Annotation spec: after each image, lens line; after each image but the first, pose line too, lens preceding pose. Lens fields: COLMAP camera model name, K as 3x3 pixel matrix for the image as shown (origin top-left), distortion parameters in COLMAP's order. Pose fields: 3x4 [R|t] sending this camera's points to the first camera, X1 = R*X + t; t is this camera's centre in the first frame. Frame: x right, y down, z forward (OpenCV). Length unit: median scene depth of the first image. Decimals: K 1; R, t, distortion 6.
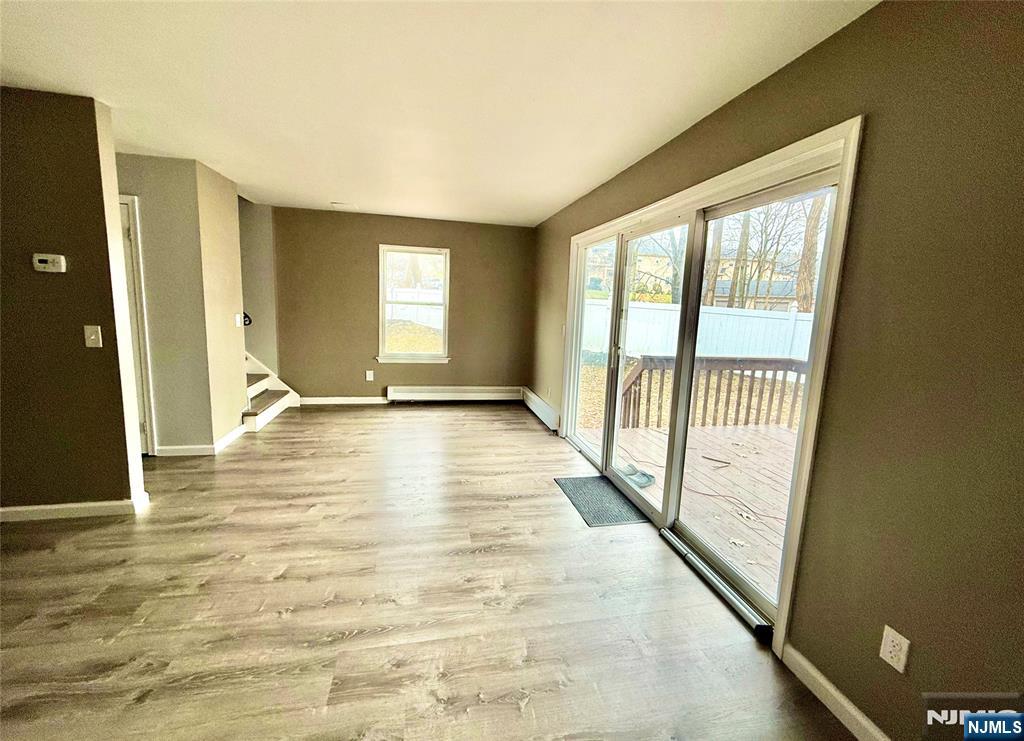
lens RADIAL K [[445.5, 0, 512.0], [0, 445.5, 370.5], [0, 0, 1]] dist [0.002163, 0.000285]
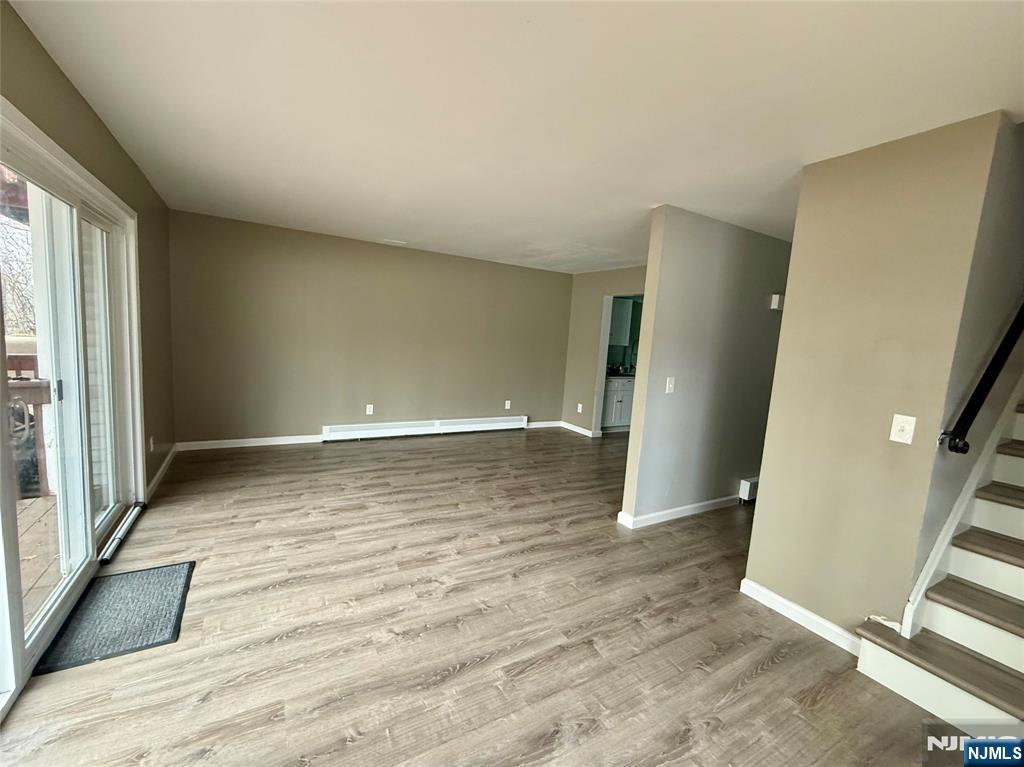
lens RADIAL K [[411.1, 0, 512.0], [0, 411.1, 383.5], [0, 0, 1]] dist [-0.000202, -0.000114]
pose [[-0.935286, -0.059119, -0.348920, -0.126617], [-0.152055, 0.957432, 0.245364, -0.325623], [0.319562, 0.282540, -0.904462, 1.989071]]
